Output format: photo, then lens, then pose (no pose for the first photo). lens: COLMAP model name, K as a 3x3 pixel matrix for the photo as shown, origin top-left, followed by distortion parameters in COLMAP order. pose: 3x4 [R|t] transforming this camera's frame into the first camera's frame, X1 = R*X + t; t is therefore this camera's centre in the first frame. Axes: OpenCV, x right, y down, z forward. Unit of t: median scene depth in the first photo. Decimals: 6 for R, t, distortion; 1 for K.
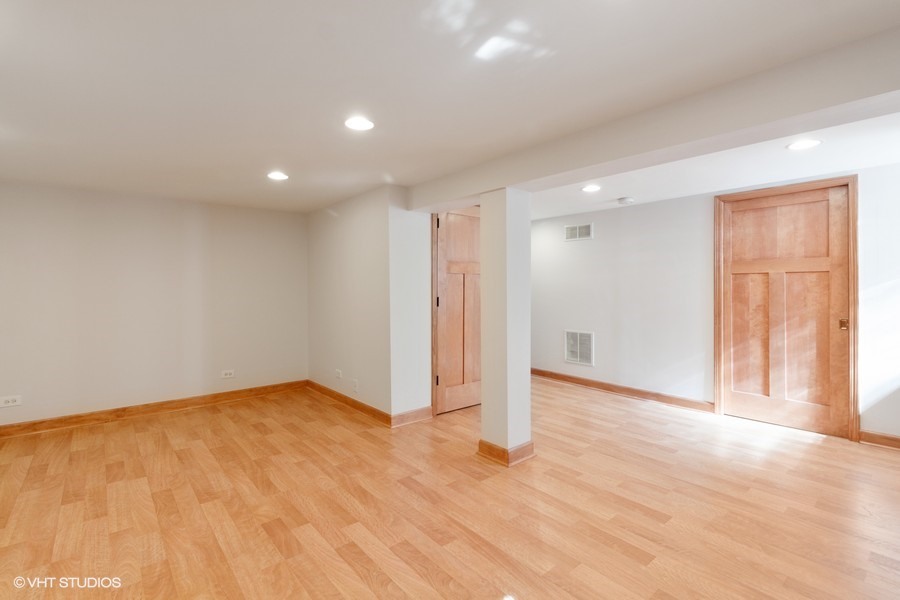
lens RADIAL K [[416.9, 0, 443.9], [0, 416.9, 283.7], [0, 0, 1]] dist [0.005507, 0.000155]
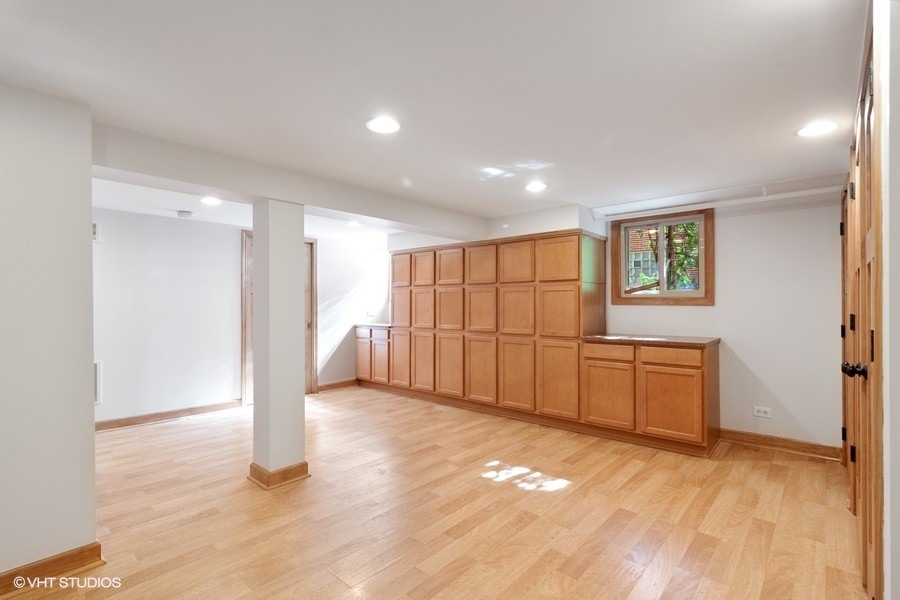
lens RADIAL K [[416.9, 0, 449.6], [0, 416.9, 303.7], [0, 0, 1]] dist [0.005507, 0.000155]
pose [[-0.137429, 0.001629, 0.990510, -1.319188], [-0.005379, 0.999983, -0.002391, 0.014924], [-0.990497, -0.005657, -0.137418, 1.143448]]
